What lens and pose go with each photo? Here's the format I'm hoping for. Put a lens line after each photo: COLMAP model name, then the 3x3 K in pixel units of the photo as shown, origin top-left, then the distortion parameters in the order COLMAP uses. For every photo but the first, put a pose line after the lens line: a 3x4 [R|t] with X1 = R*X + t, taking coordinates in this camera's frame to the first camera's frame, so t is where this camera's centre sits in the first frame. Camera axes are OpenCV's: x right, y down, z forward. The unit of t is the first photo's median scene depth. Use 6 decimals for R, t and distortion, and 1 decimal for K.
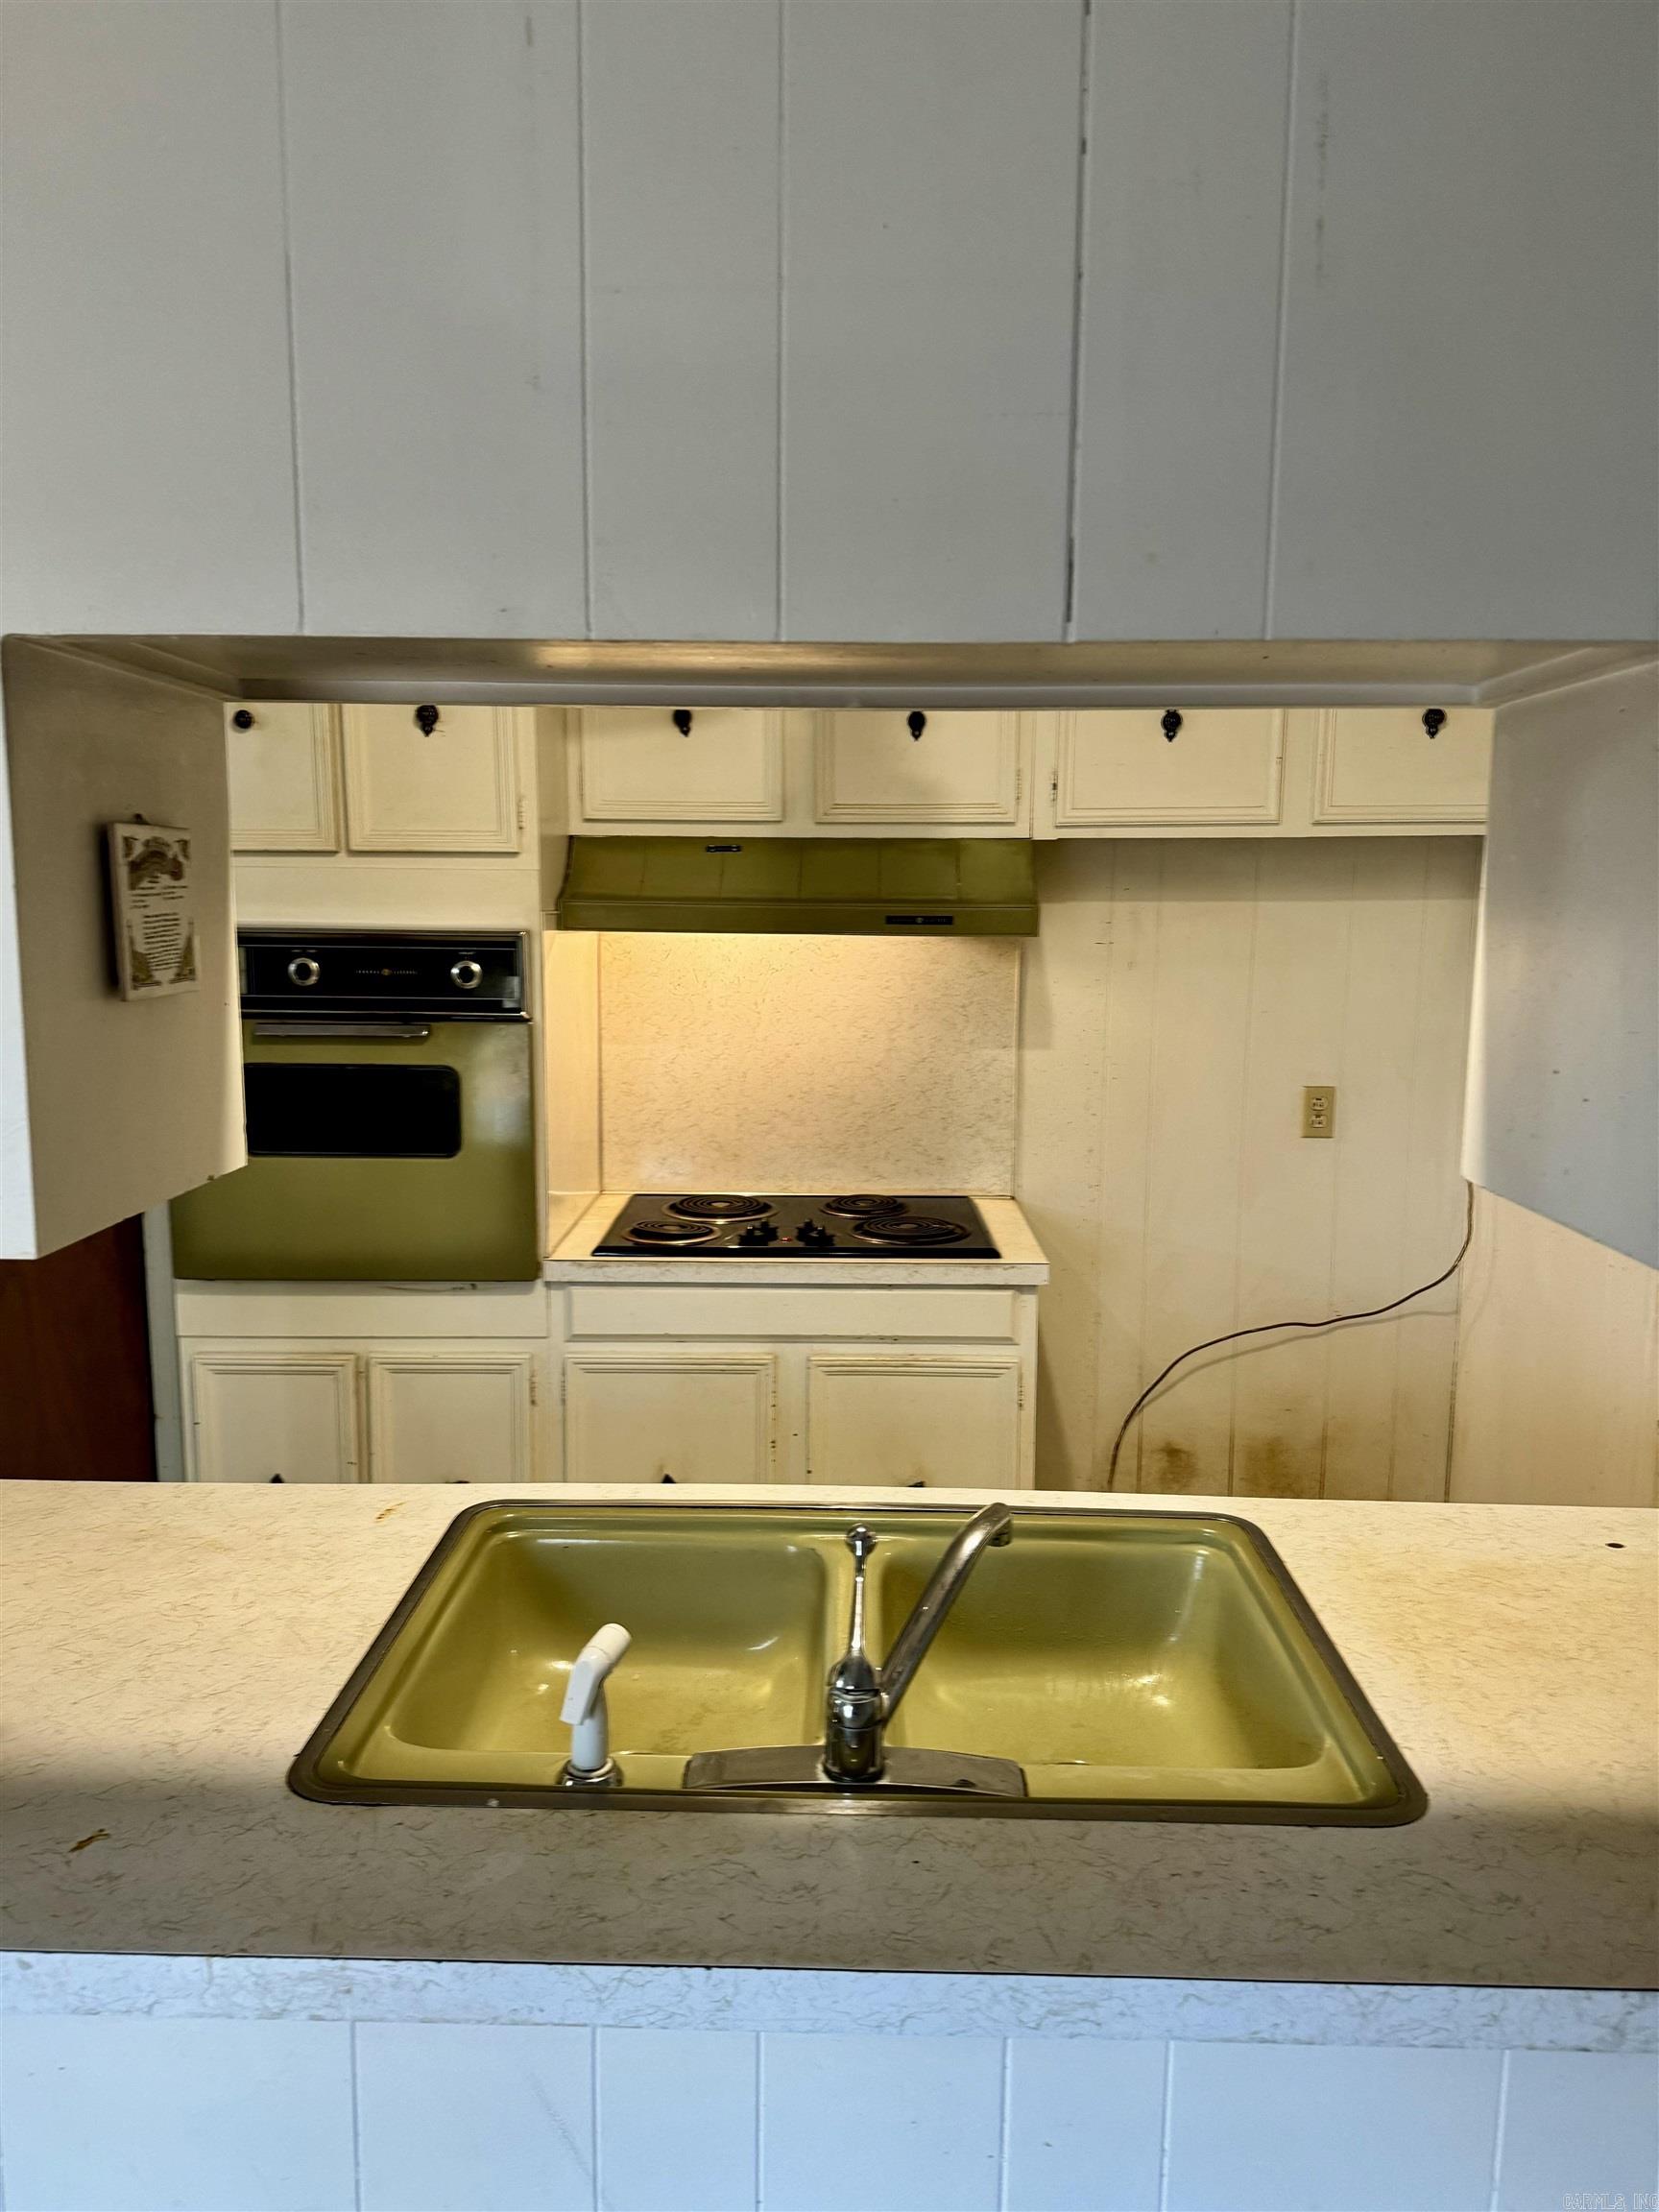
lens RADIAL K [[1562.1, 0, 829.5], [0, 1562.1, 1106.0], [0, 0, 1]] dist [0.064729, -0.062097]
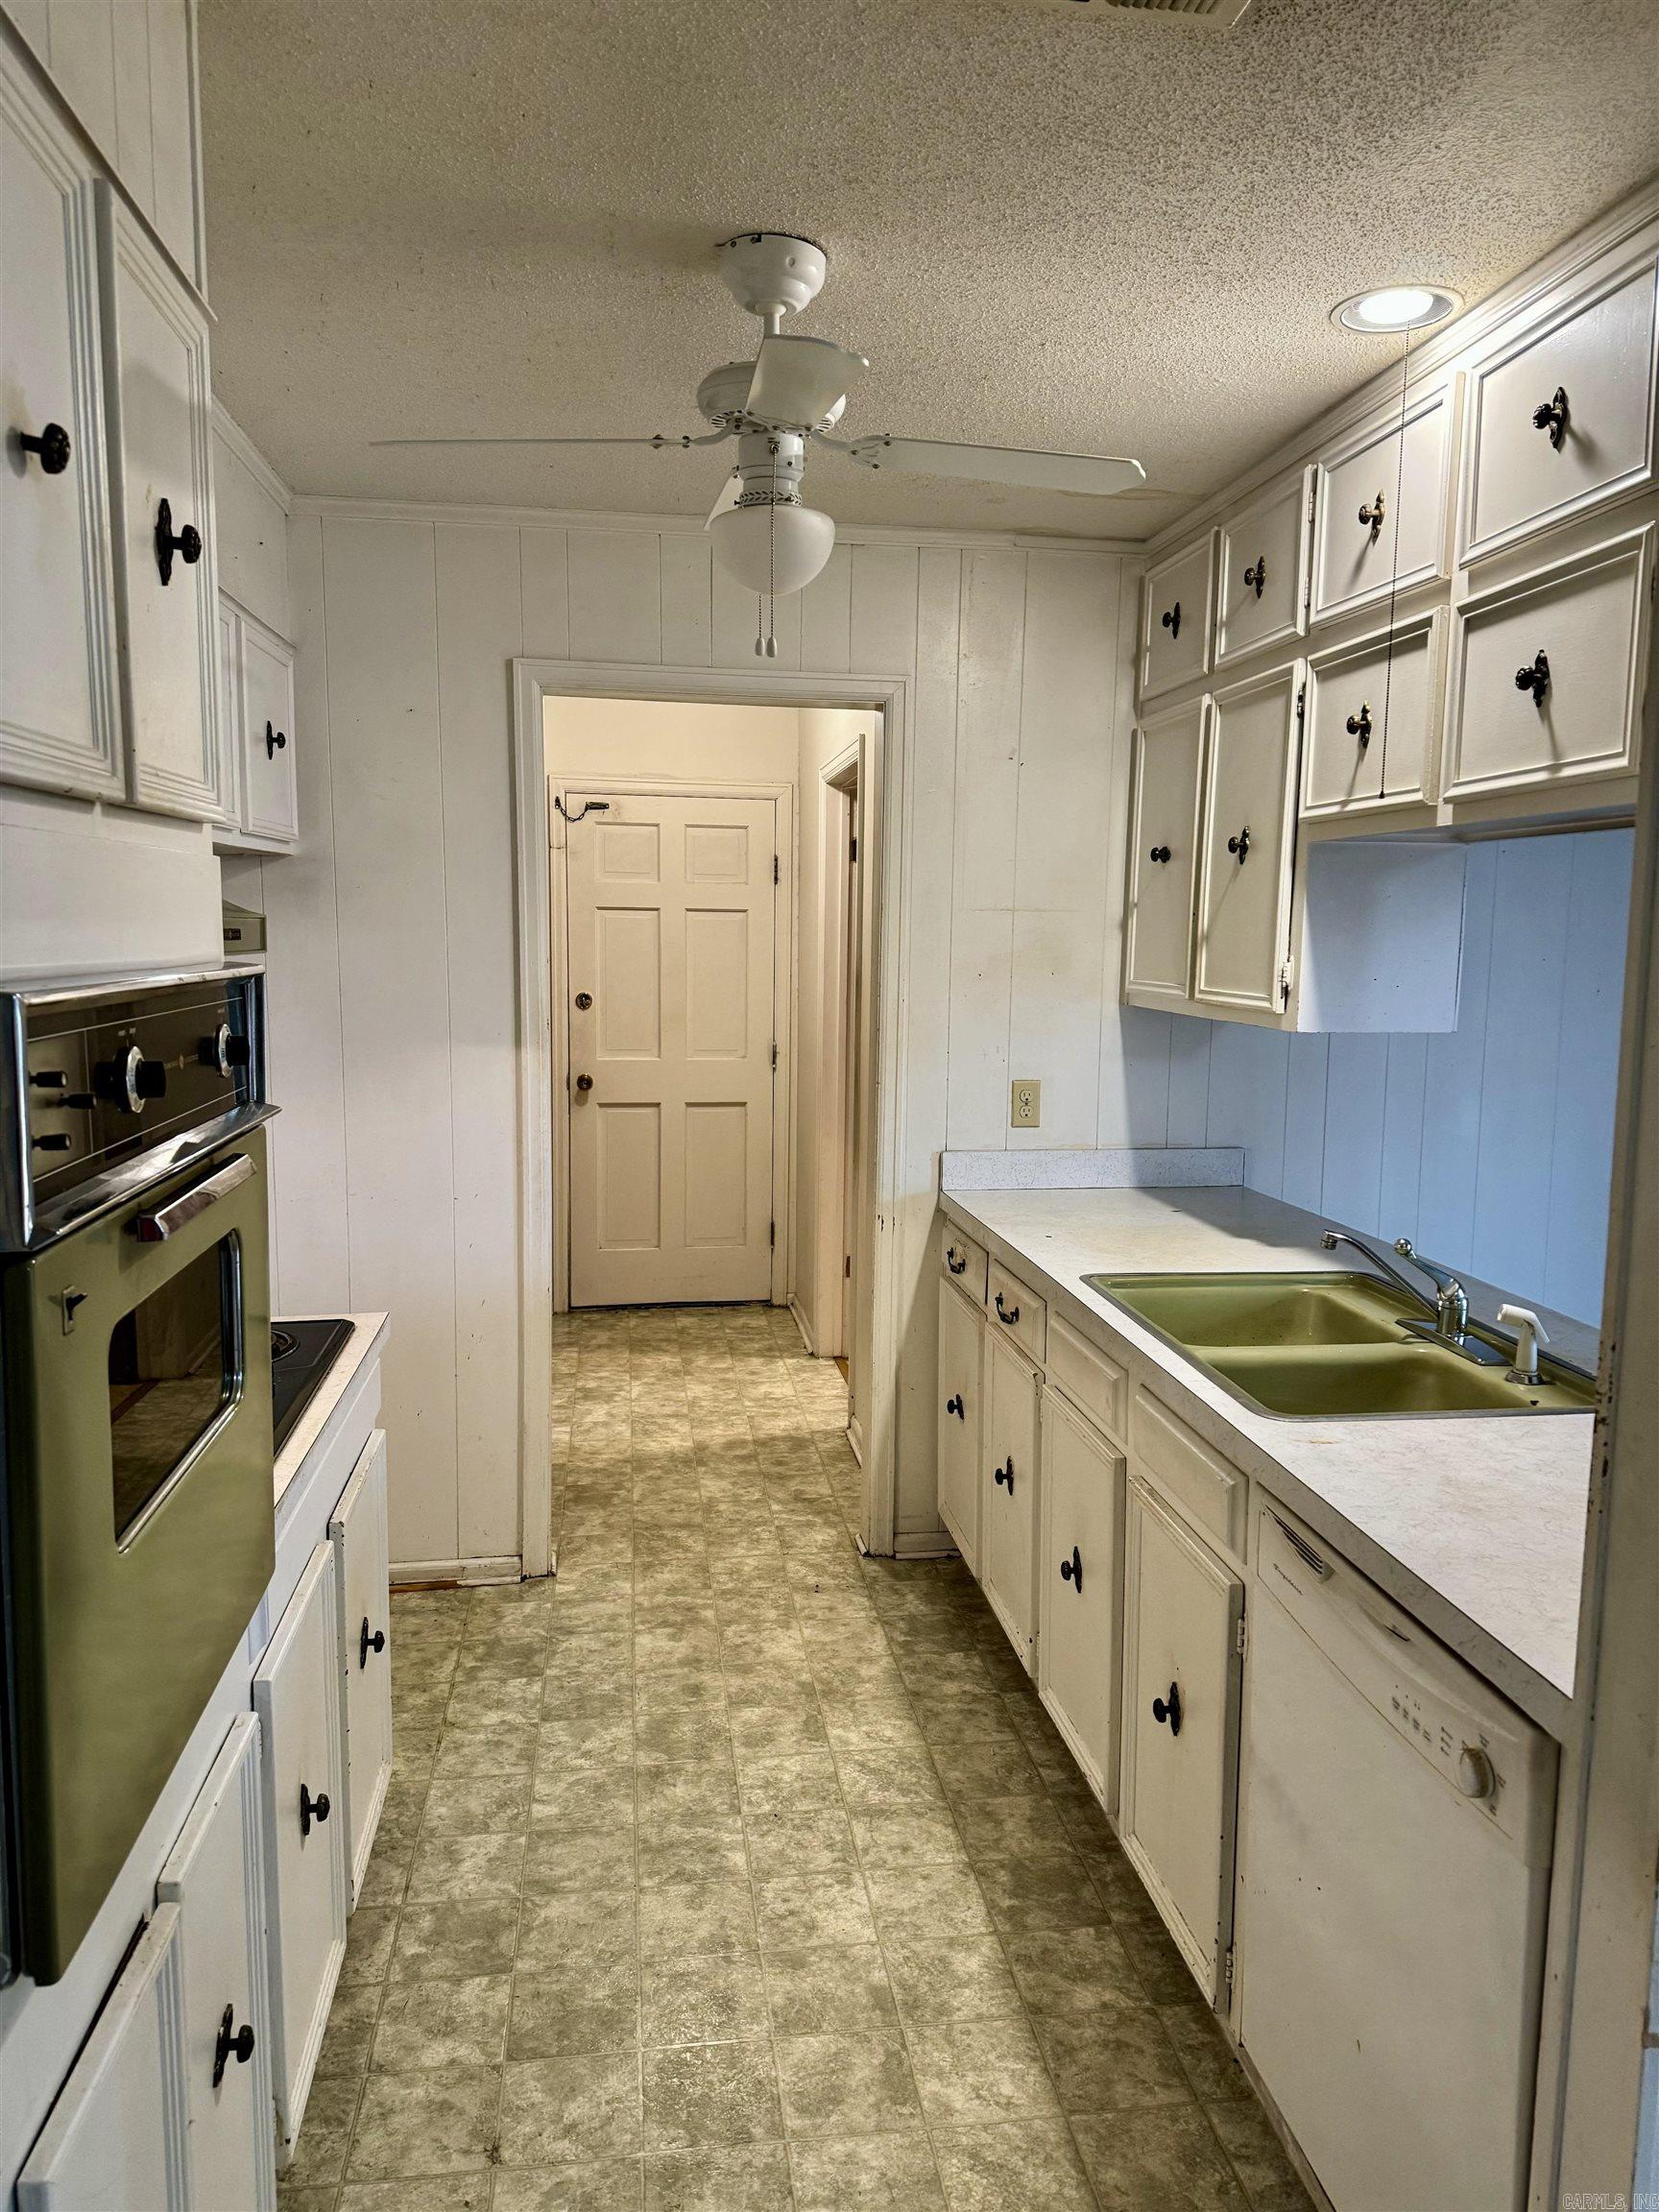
lens RADIAL K [[1562.1, 0, 829.5], [0, 1562.1, 1106.0], [0, 0, 1]] dist [0.064729, -0.062097]
pose [[-0.159912, -0.133897, 0.978008, -1.380678], [0.119572, 0.980835, 0.153835, -0.215217], [-0.979863, 0.141542, -0.140837, 1.540784]]
